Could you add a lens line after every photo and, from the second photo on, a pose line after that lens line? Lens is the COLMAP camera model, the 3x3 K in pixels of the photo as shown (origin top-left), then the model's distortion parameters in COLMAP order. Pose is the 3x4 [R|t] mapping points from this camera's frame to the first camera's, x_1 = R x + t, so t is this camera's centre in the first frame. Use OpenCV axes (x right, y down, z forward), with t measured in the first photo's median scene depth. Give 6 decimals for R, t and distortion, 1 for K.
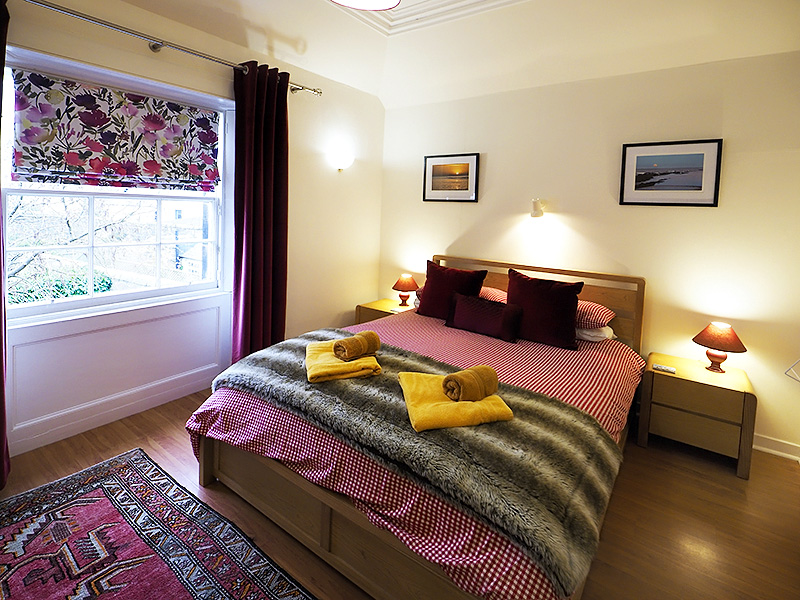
lens RADIAL K [[413.5, 0, 399.4], [0, 413.5, 298.7], [0, 0, 1]] dist [-0.003858, -0.001887]
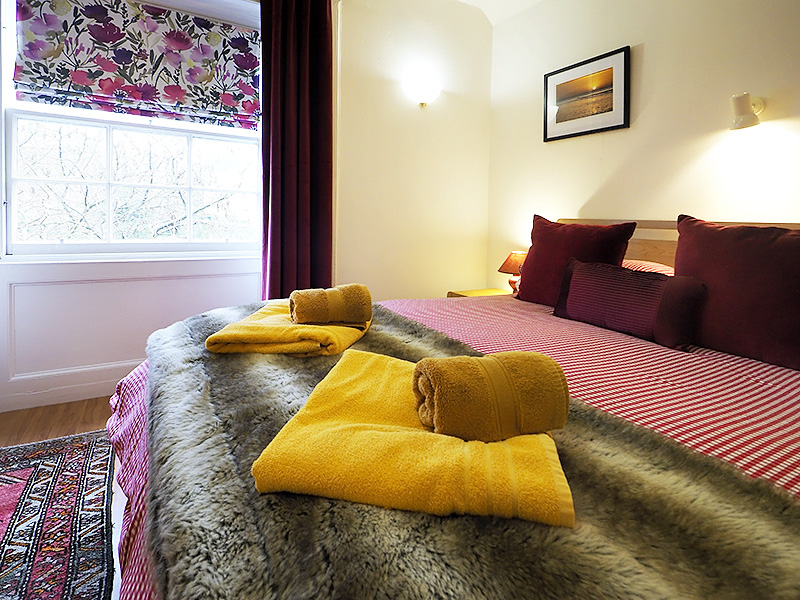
lens RADIAL K [[413.5, 0, 401.6], [0, 413.5, 274.3], [0, 0, 1]] dist [-0.003858, -0.001887]
pose [[0.912428, 0.027920, -0.408285, 0.197369], [-0.076136, 0.991833, -0.102323, 0.109761], [0.402094, 0.124448, 0.907102, 0.471046]]
